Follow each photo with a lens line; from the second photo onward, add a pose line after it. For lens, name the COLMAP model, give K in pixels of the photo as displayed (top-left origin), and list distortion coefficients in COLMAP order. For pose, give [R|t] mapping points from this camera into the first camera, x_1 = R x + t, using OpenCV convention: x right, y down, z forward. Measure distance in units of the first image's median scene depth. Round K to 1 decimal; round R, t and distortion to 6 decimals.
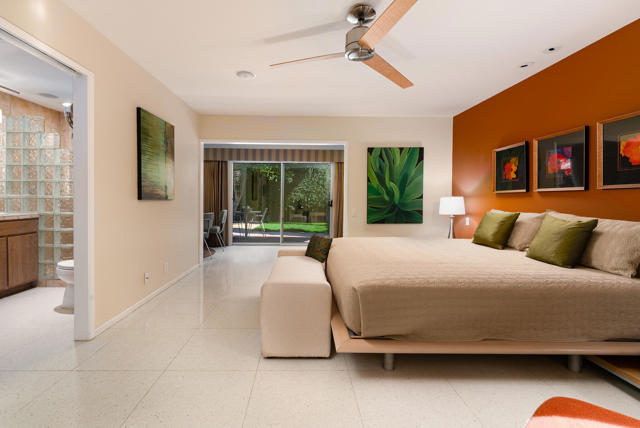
lens RADIAL K [[289.7, 0, 306.5], [0, 289.7, 201.6], [0, 0, 1]] dist [-0.002506, 0.000078]
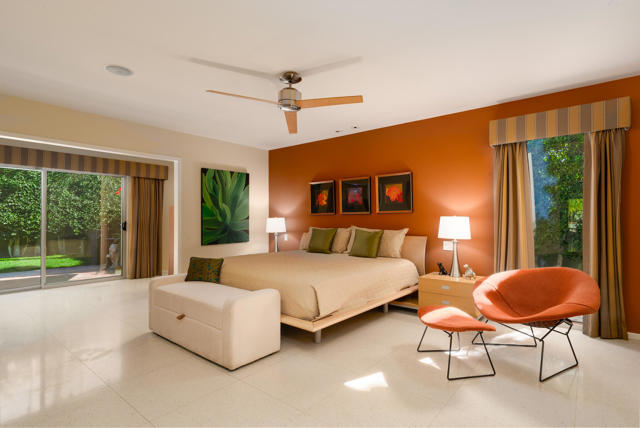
lens RADIAL K [[328.4, 0, 319.9], [0, 328.4, 211.2], [0, 0, 1]] dist [-0.002440, -0.000294]
pose [[0.642862, 0.010814, 0.765906, -0.385593], [0.016035, 0.999491, -0.027572, -0.002781], [-0.765814, 0.030006, 0.642362, -0.015793]]
